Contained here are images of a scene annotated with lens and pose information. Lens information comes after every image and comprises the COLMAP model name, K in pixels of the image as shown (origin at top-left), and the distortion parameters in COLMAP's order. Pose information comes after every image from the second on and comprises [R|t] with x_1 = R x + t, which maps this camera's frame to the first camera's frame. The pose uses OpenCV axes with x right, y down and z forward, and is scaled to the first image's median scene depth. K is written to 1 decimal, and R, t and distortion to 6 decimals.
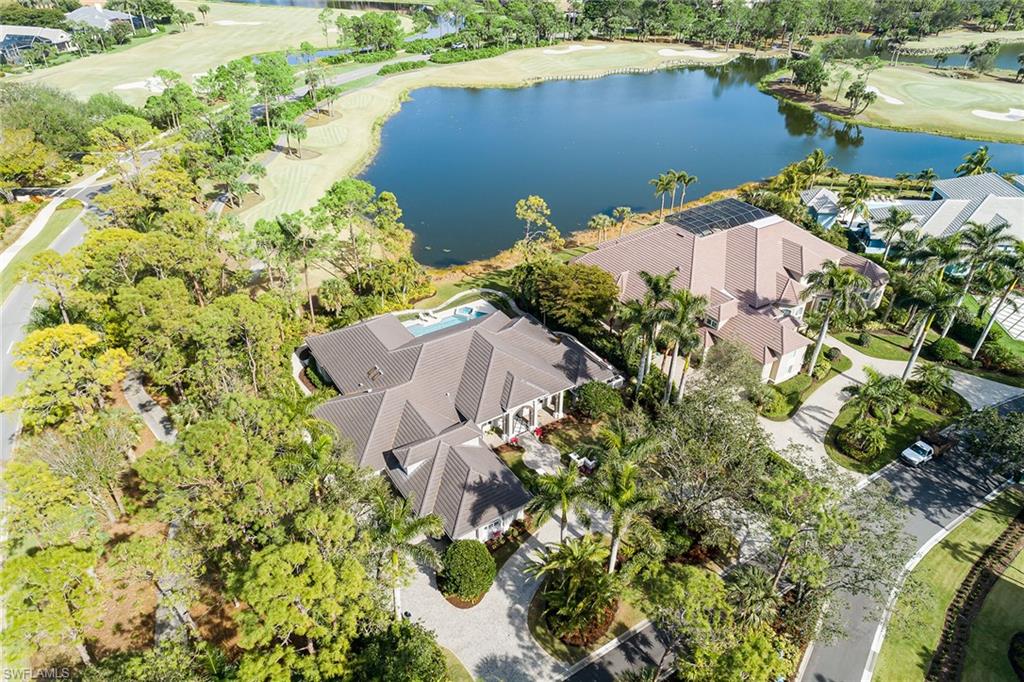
lens RADIAL K [[698.1, 0, 512.0], [0, 698.1, 341.0], [0, 0, 1]] dist [0.027393, -0.003889]
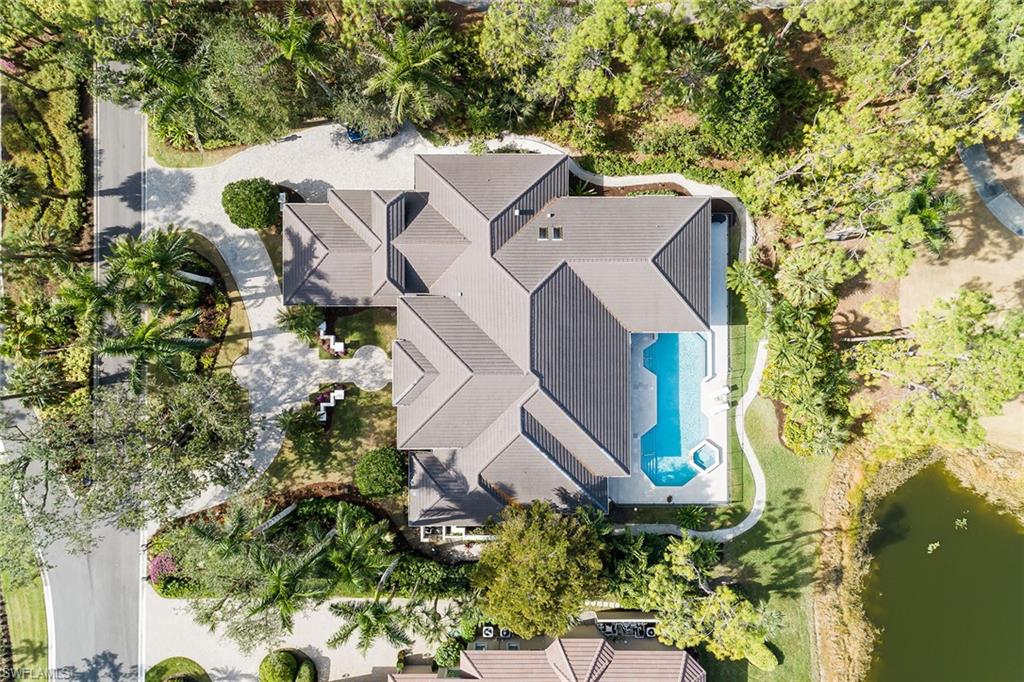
lens RADIAL K [[678.2, 0, 512.0], [0, 678.2, 341.0], [0, 0, 1]] dist [0.021627, 0.004620]
pose [[-0.541986, 0.840172, -0.019031, -0.054573], [-0.464693, -0.280746, 0.839787, -0.512345], [0.700223, 0.463996, 0.542582, 0.551761]]
